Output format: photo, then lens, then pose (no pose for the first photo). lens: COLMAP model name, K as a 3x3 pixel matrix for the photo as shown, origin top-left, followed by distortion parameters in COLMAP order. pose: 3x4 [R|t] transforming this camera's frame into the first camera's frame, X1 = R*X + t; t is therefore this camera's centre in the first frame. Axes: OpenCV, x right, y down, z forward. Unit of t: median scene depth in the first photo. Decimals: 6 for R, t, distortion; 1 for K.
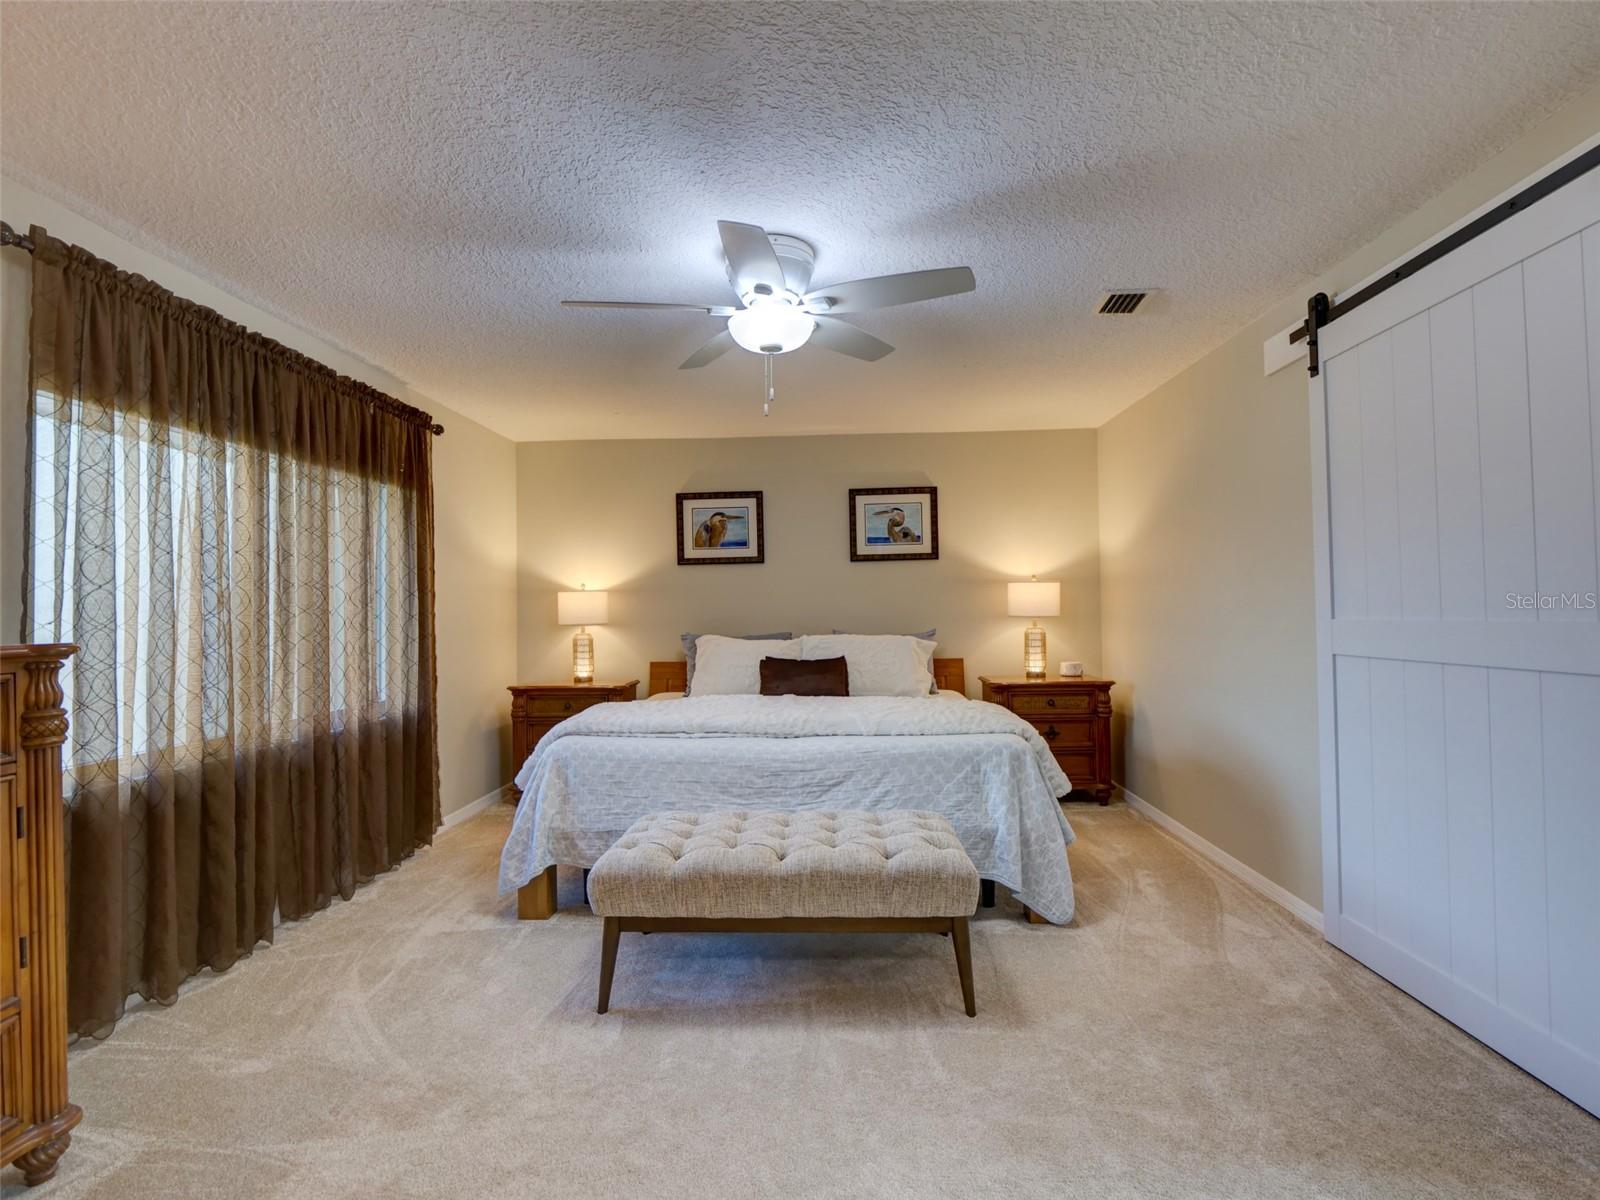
lens RADIAL K [[788.2, 0, 807.6], [0, 788.2, 597.8], [0, 0, 1]] dist [-0.005838, -0.000683]
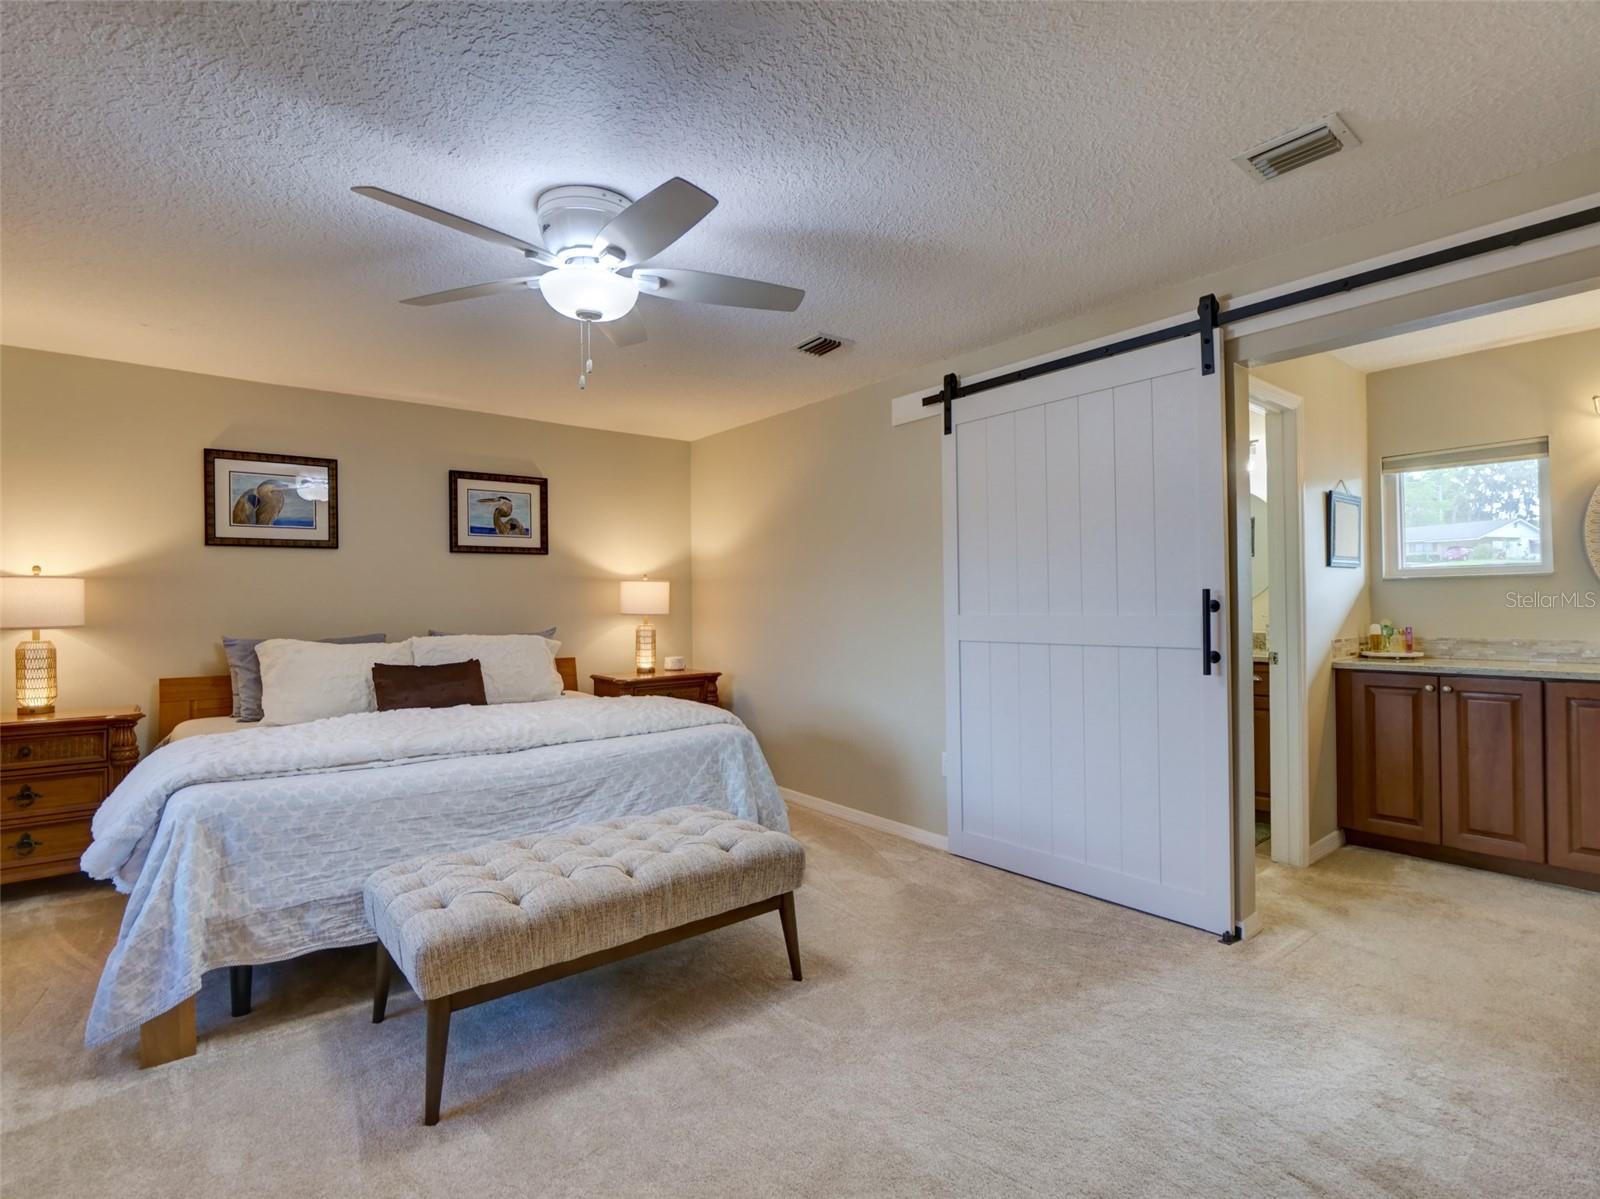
lens RADIAL K [[782.0, 0, 801.8], [0, 782.0, 597.4], [0, 0, 1]] dist [-0.011510, -0.000001]
pose [[0.751843, 0.012947, 0.659215, -0.382073], [-0.012475, 0.999908, -0.005411, 0.006938], [-0.659224, -0.004156, 0.751935, 0.144239]]
